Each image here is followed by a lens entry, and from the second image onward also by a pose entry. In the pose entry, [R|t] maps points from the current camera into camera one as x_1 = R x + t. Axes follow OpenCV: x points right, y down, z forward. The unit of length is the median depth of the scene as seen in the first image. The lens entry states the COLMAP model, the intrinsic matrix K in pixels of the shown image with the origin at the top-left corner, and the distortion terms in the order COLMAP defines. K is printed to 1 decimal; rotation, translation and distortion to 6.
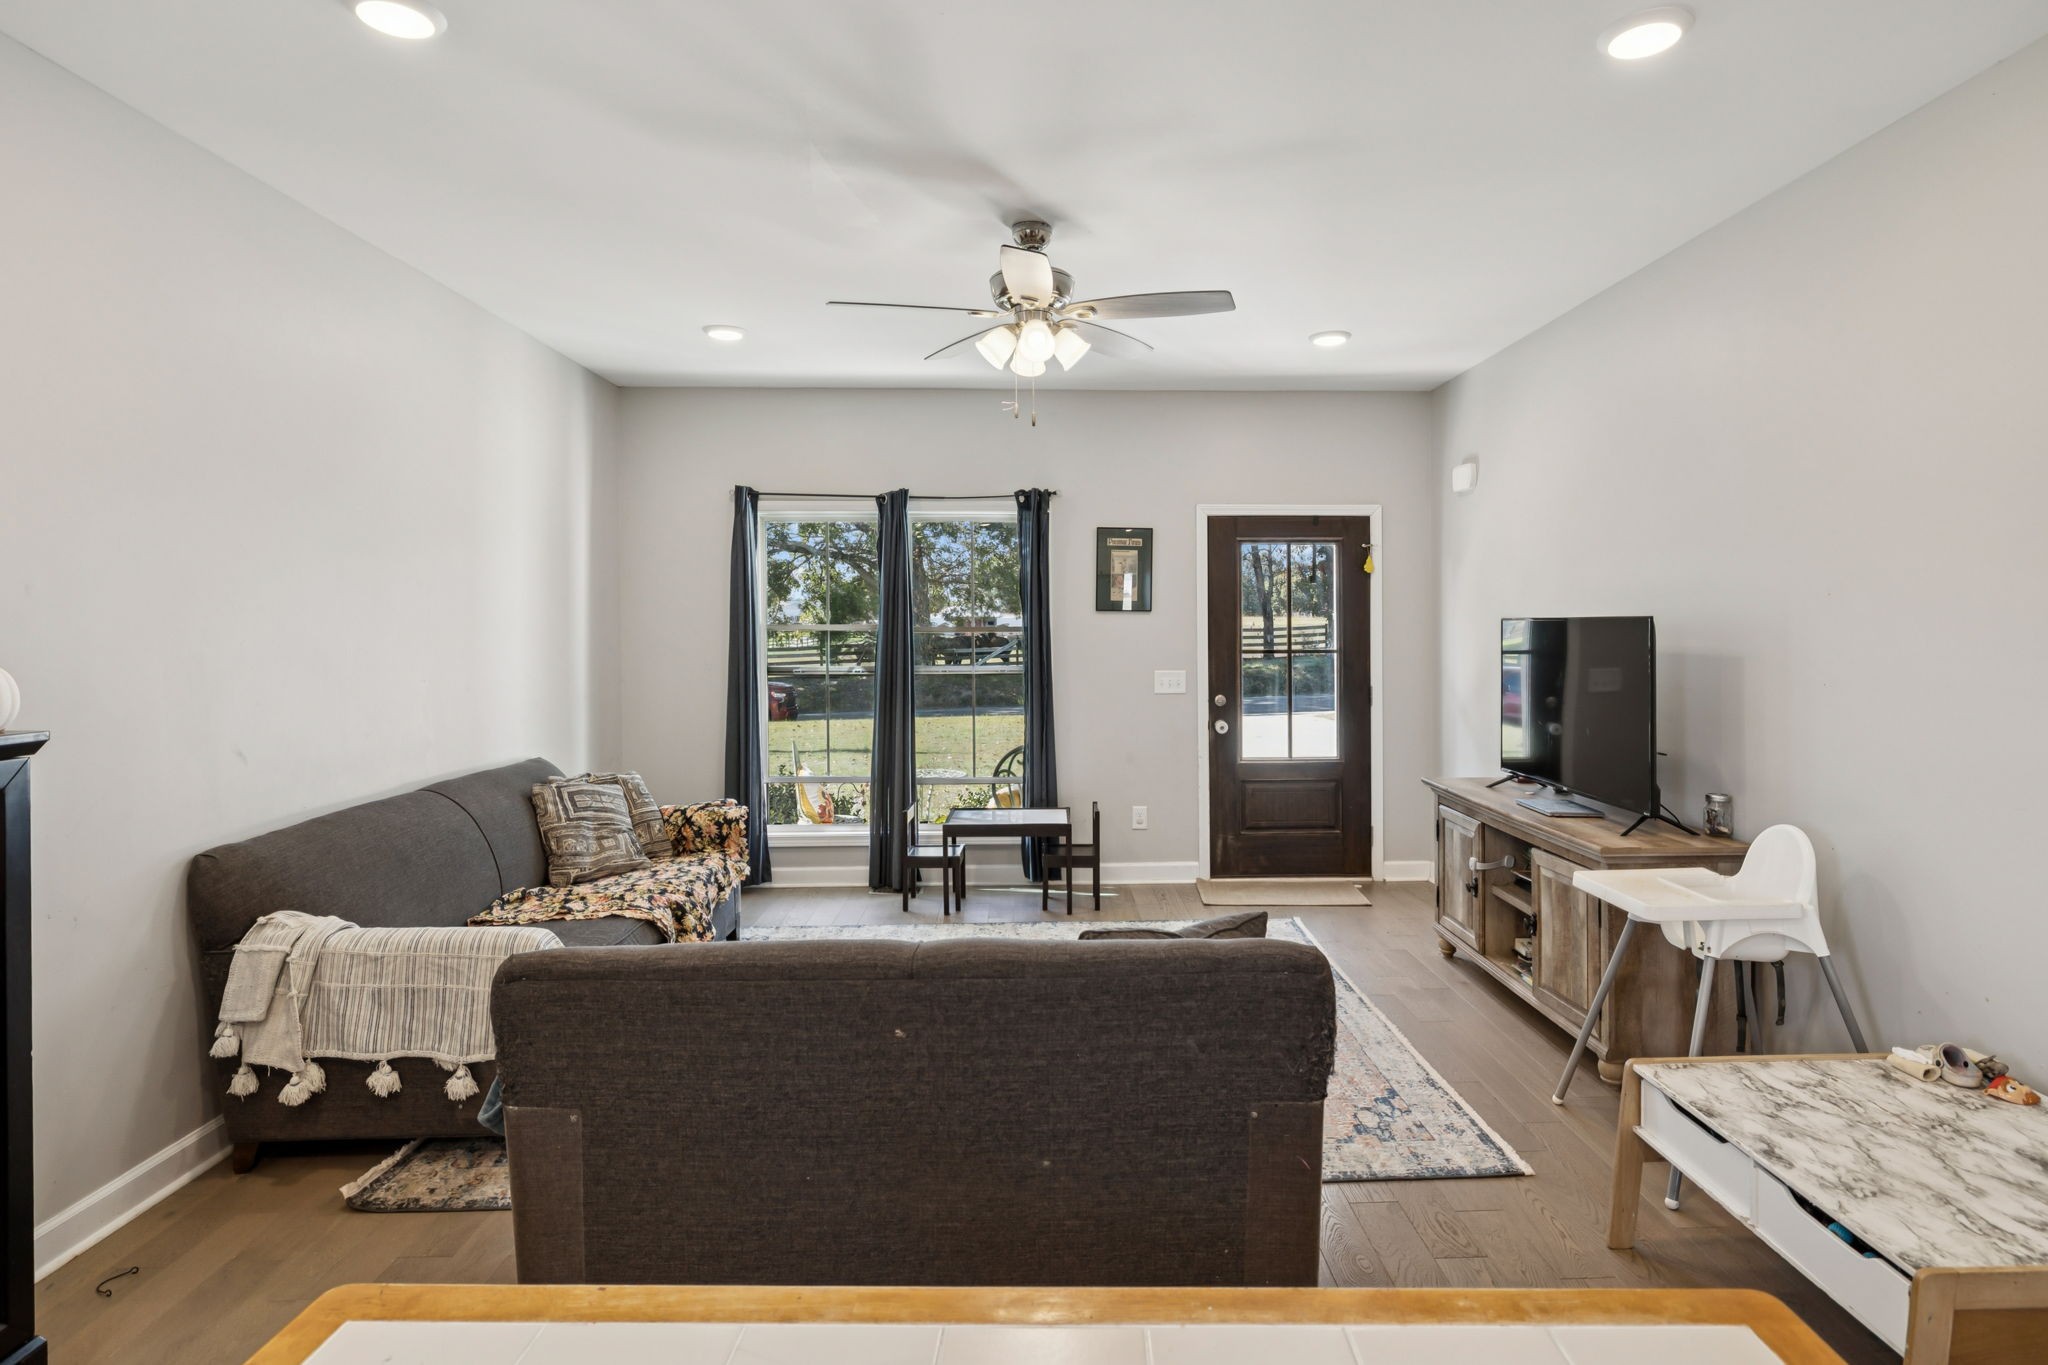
lens RADIAL K [[1023.9, 0, 1024.0], [0, 1023.9, 682.5], [0, 0, 1]] dist [-0.003467, -0.000756]
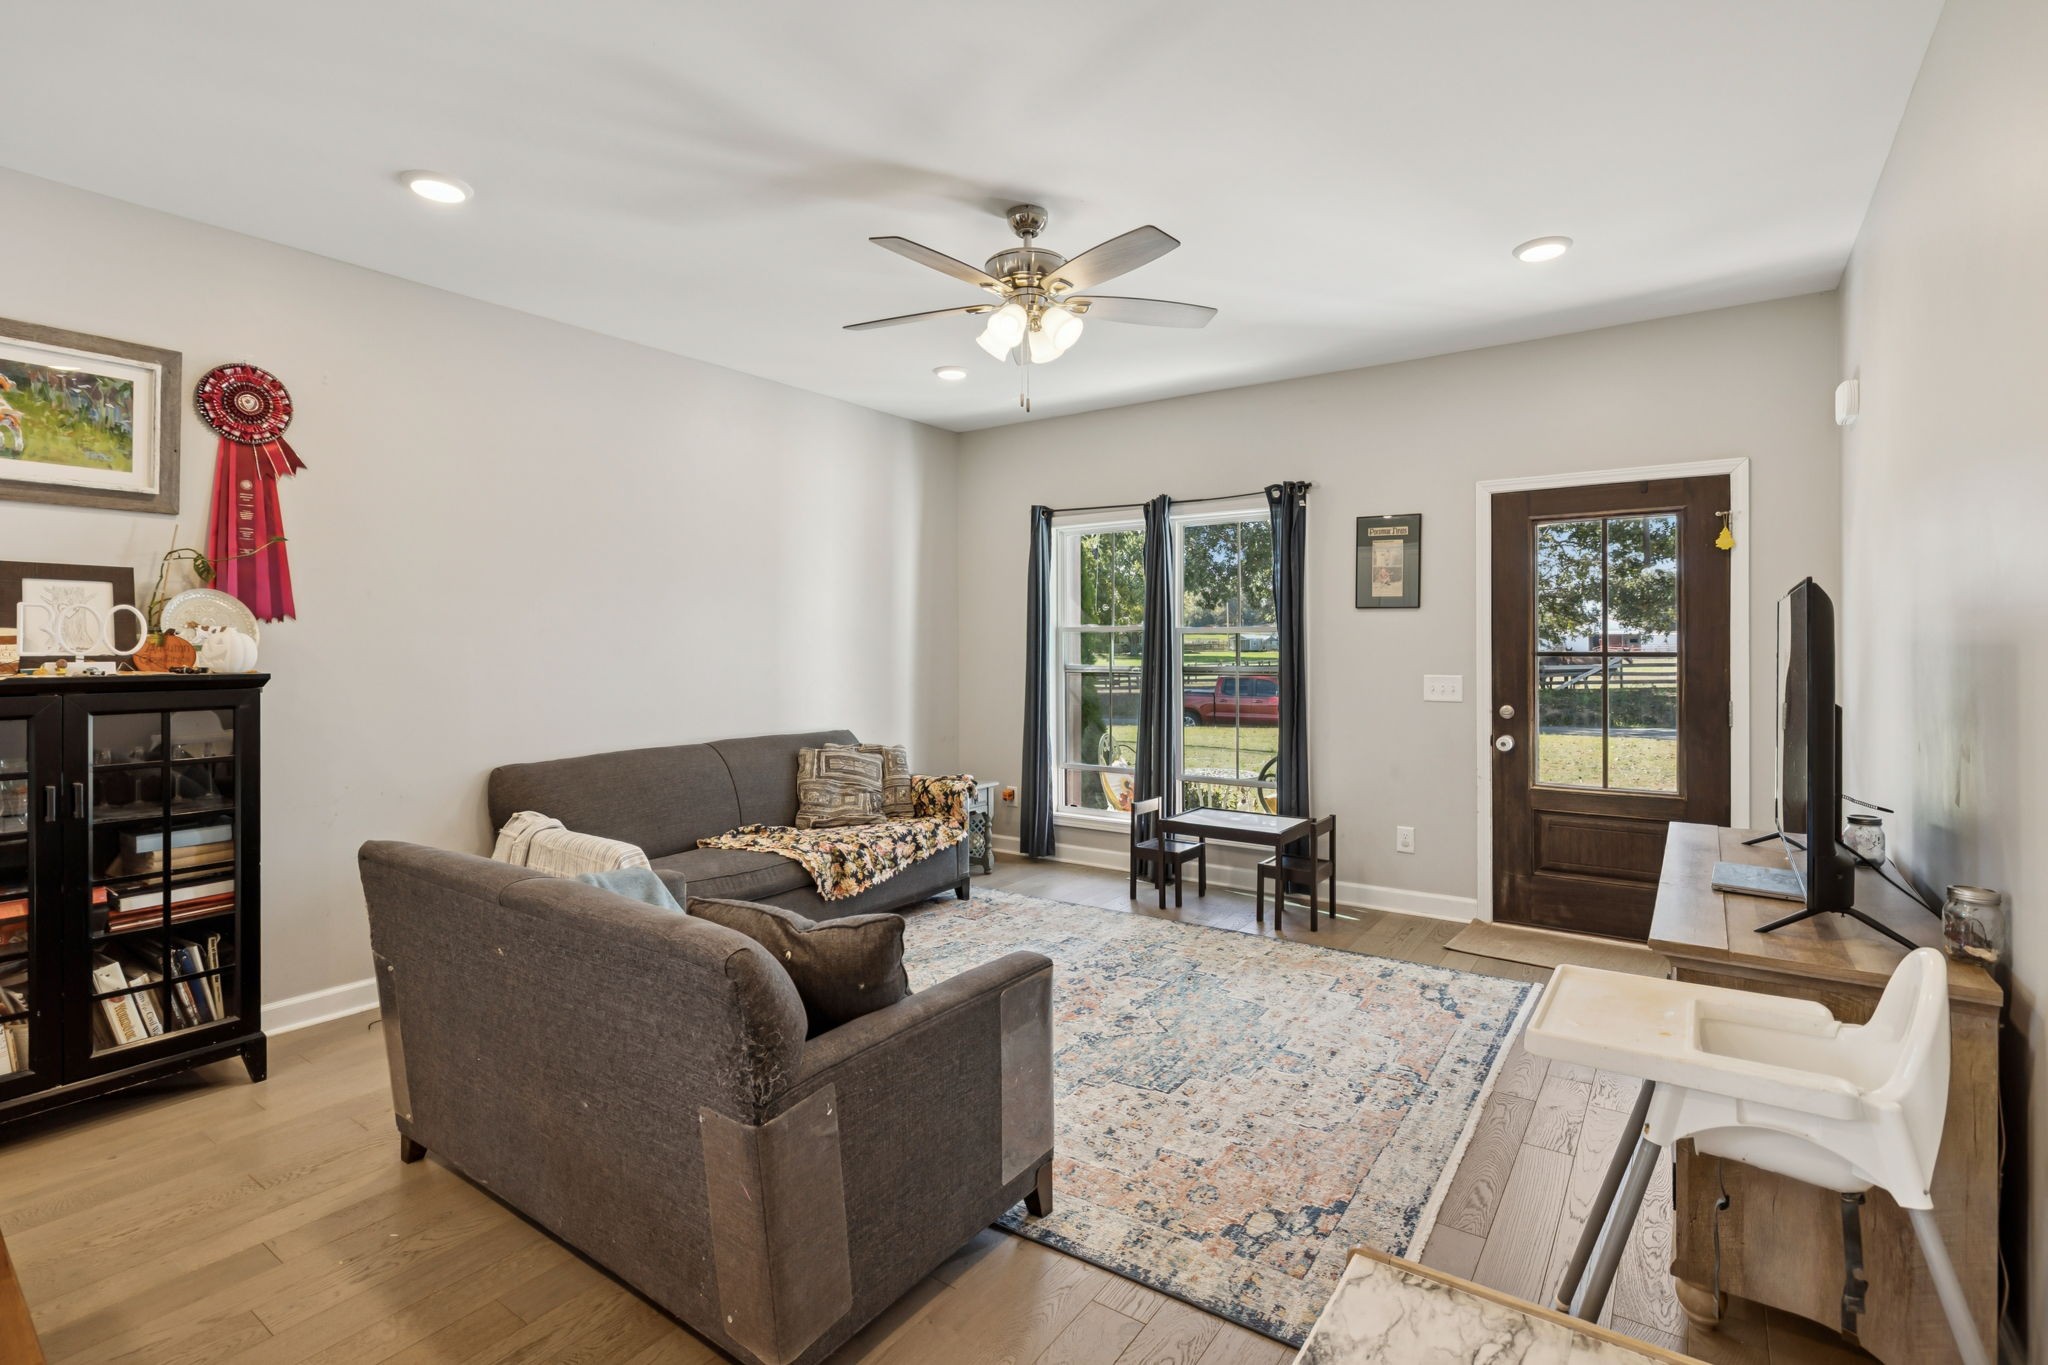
lens RADIAL K [[912.8, 0, 1024.0], [0, 912.8, 682.5], [0, 0, 1]] dist [-0.003774, 0.000145]
pose [[0.817078, 0.025322, -0.575971, 0.384815], [-0.032600, 0.999466, -0.002307, 0.010439], [0.575605, 0.020661, 0.817467, 0.204959]]
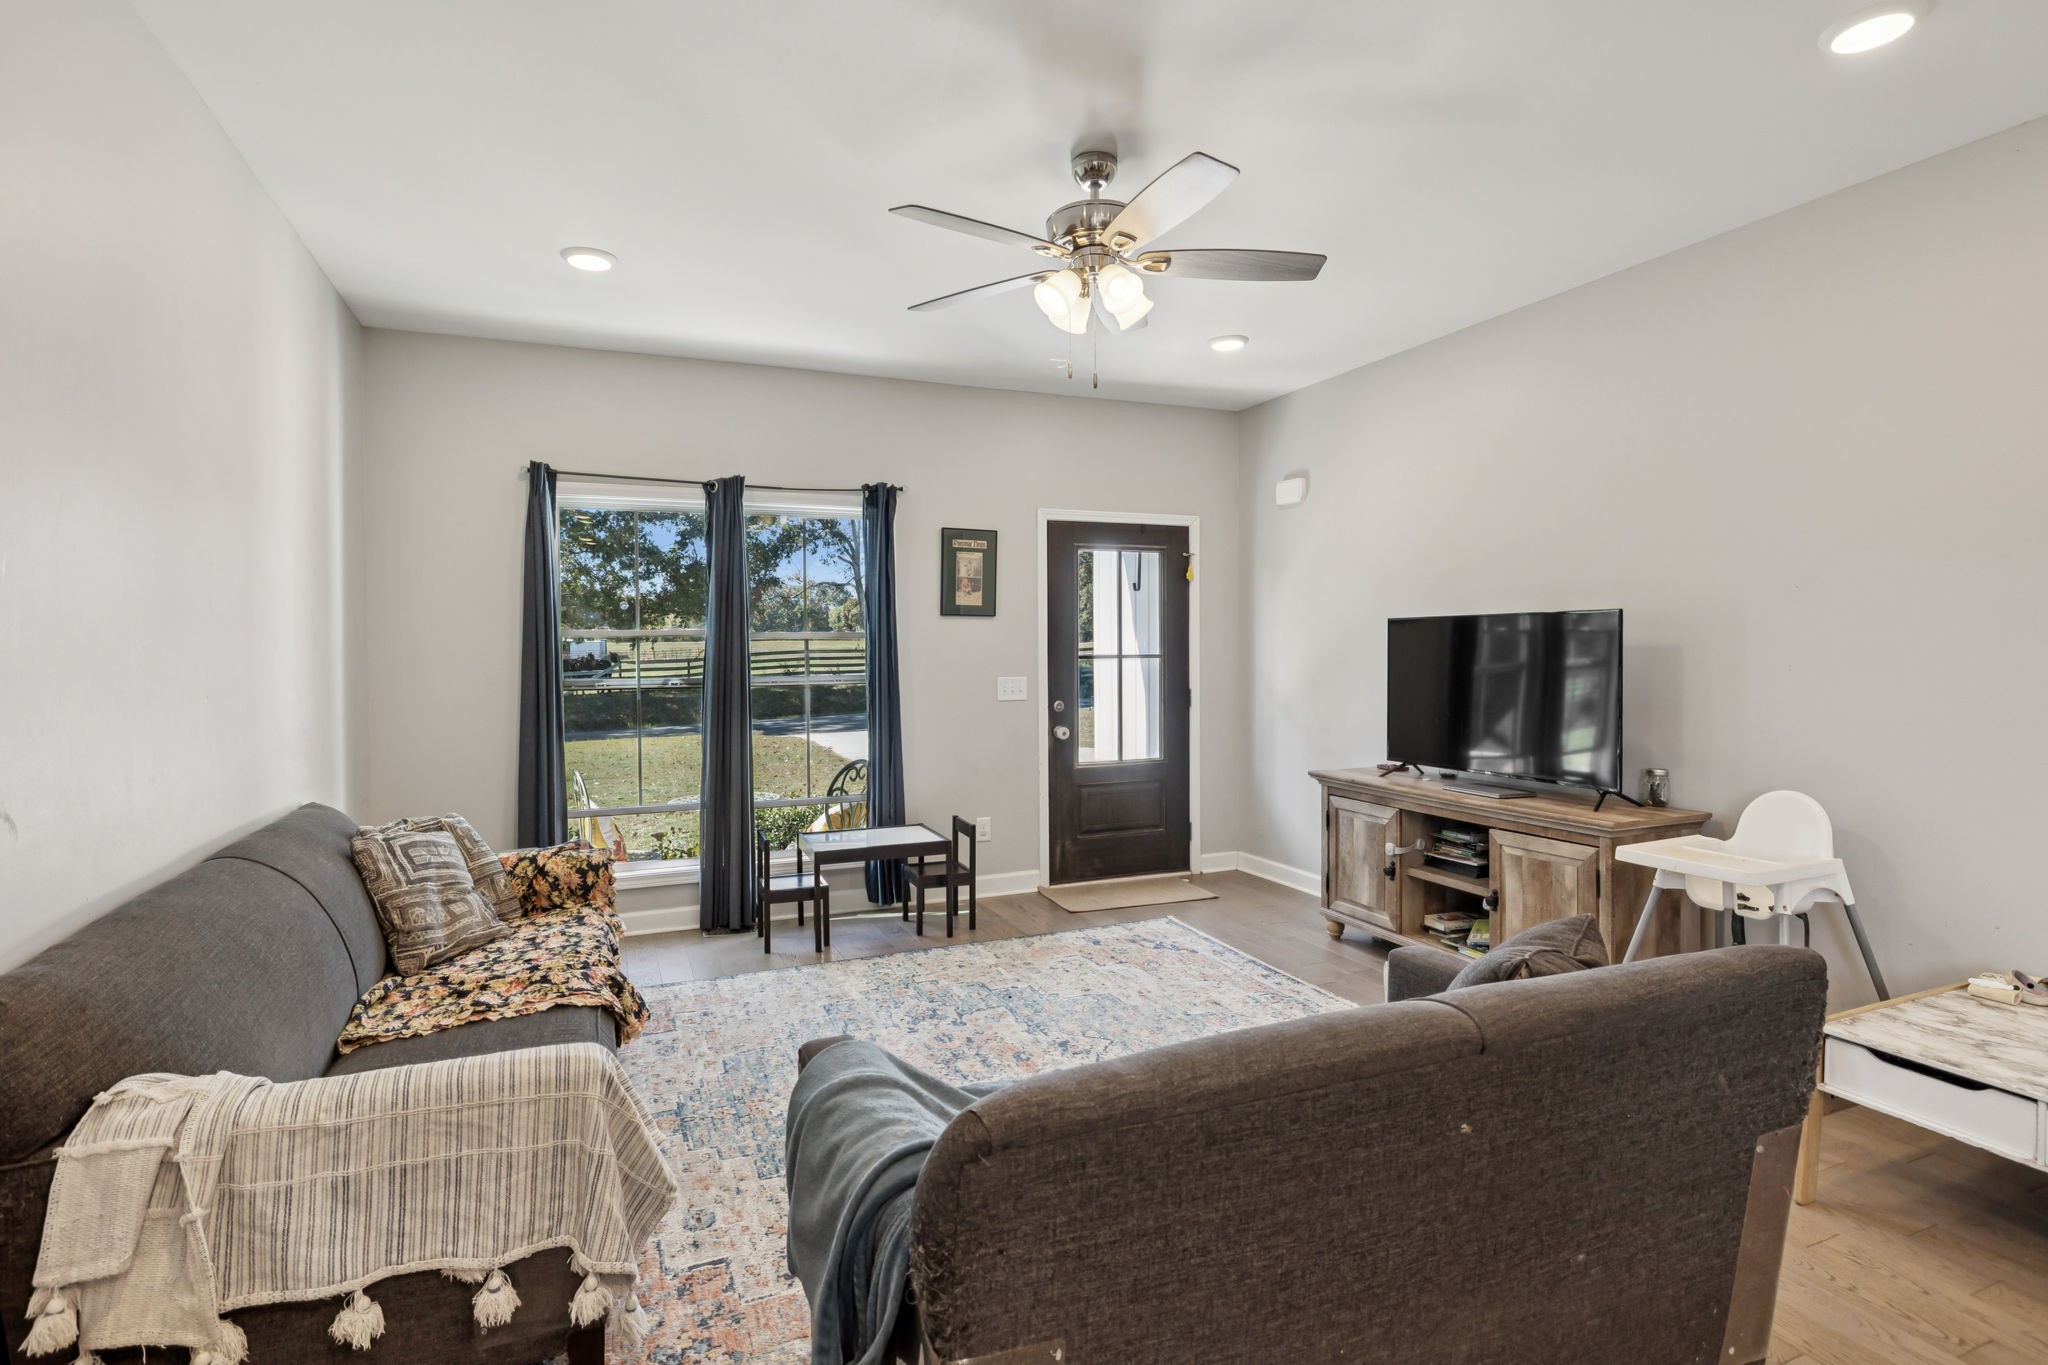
lens RADIAL K [[965.3, 0, 955.2], [0, 965.3, 700.4], [0, 0, 1]] dist [-0.006184, 0.000653]
pose [[0.940370, -0.023636, 0.339331, -0.286702], [0.024341, 0.999701, 0.002179, 0.009456], [-0.339281, 0.006211, 0.940665, 0.192762]]
